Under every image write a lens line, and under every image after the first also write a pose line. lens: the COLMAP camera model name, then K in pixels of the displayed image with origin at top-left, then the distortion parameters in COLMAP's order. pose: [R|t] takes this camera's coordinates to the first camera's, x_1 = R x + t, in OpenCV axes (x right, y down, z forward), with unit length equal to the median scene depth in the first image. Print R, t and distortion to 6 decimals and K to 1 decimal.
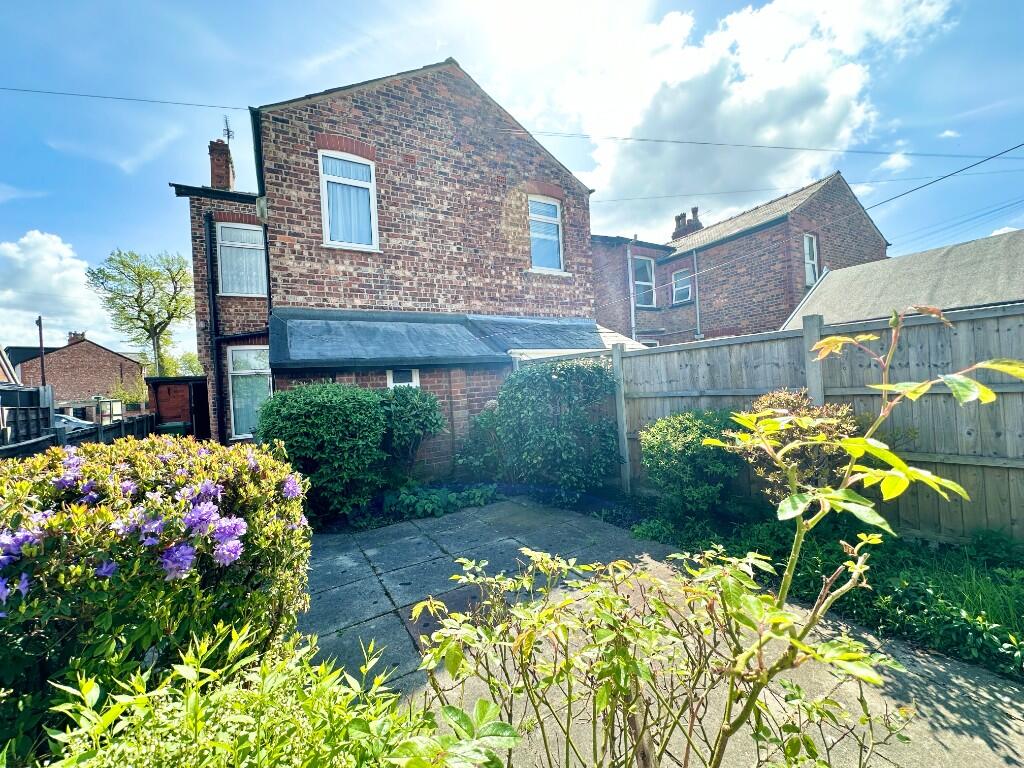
lens RADIAL K [[406.0, 0, 512.6], [0, 406.0, 385.5], [0, 0, 1]] dist [-0.003766, 0.001037]
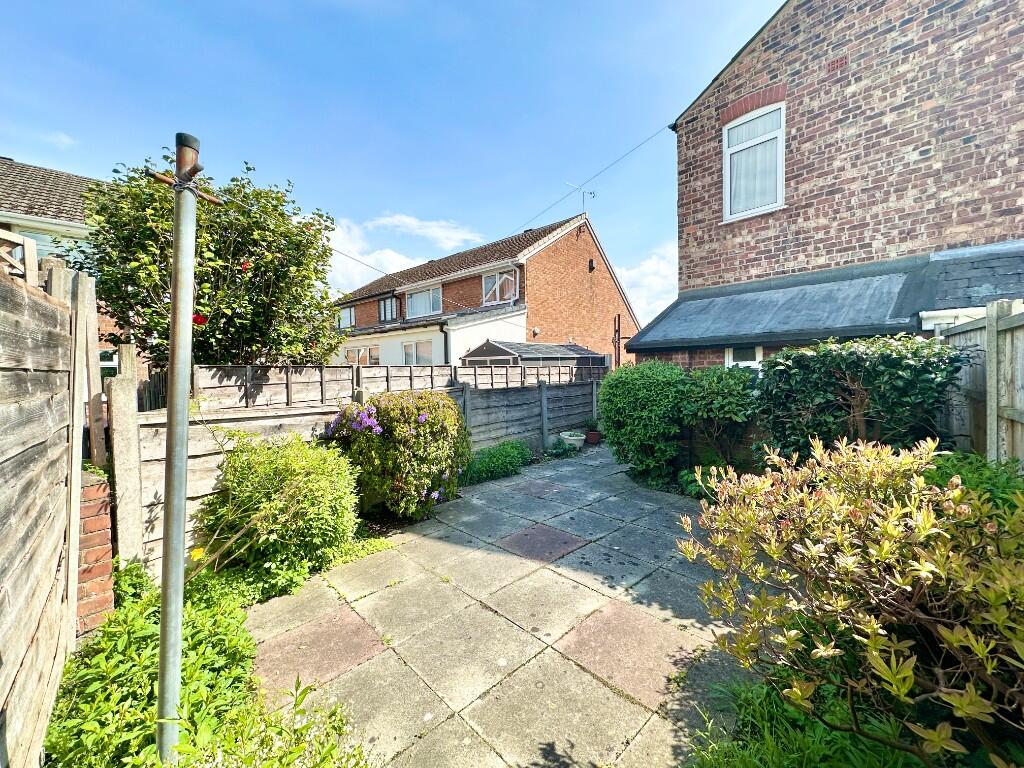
lens RADIAL K [[406.0, 0, 512.5], [0, 406.0, 385.3], [0, 0, 1]] dist [-0.003766, 0.001037]
pose [[0.220526, 0.095576, -0.970687, 0.430570], [0.007204, 0.995001, 0.099607, -0.040214], [0.975354, -0.028959, 0.218735, 0.232275]]
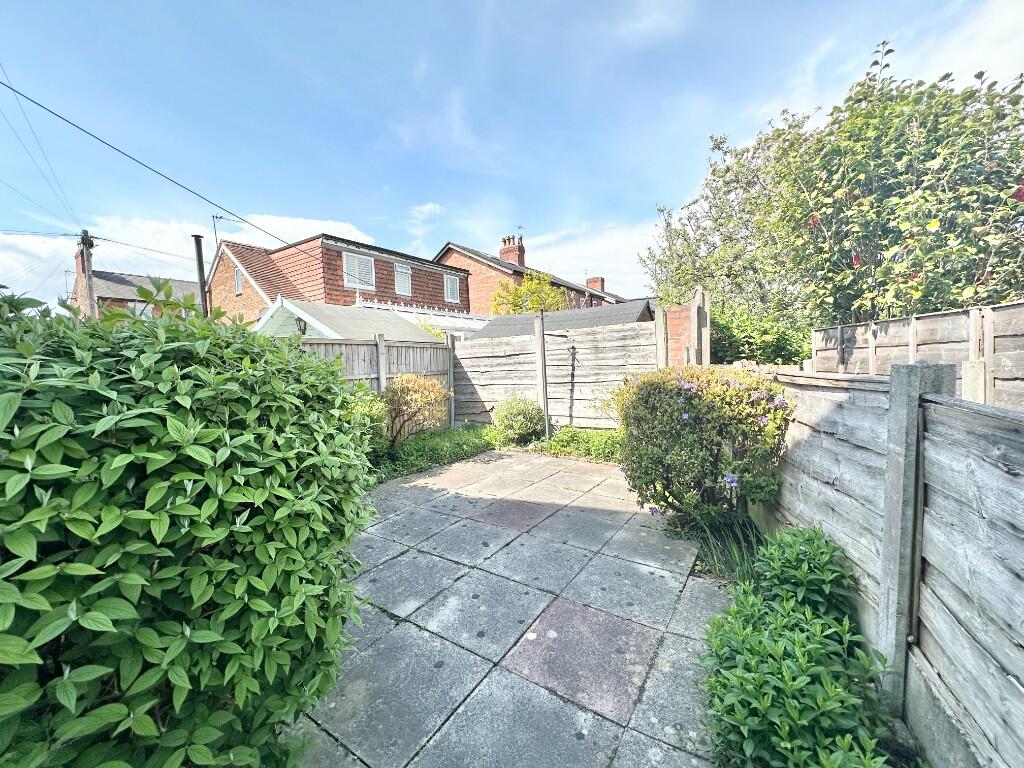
lens RADIAL K [[406.0, 0, 510.8], [0, 406.0, 384.3], [0, 0, 1]] dist [-0.003766, 0.001037]
pose [[-0.434996, 0.023116, 0.900136, -0.546032], [0.056897, 0.998378, 0.001857, 0.038536], [-0.898633, 0.052023, -0.435606, 0.609807]]
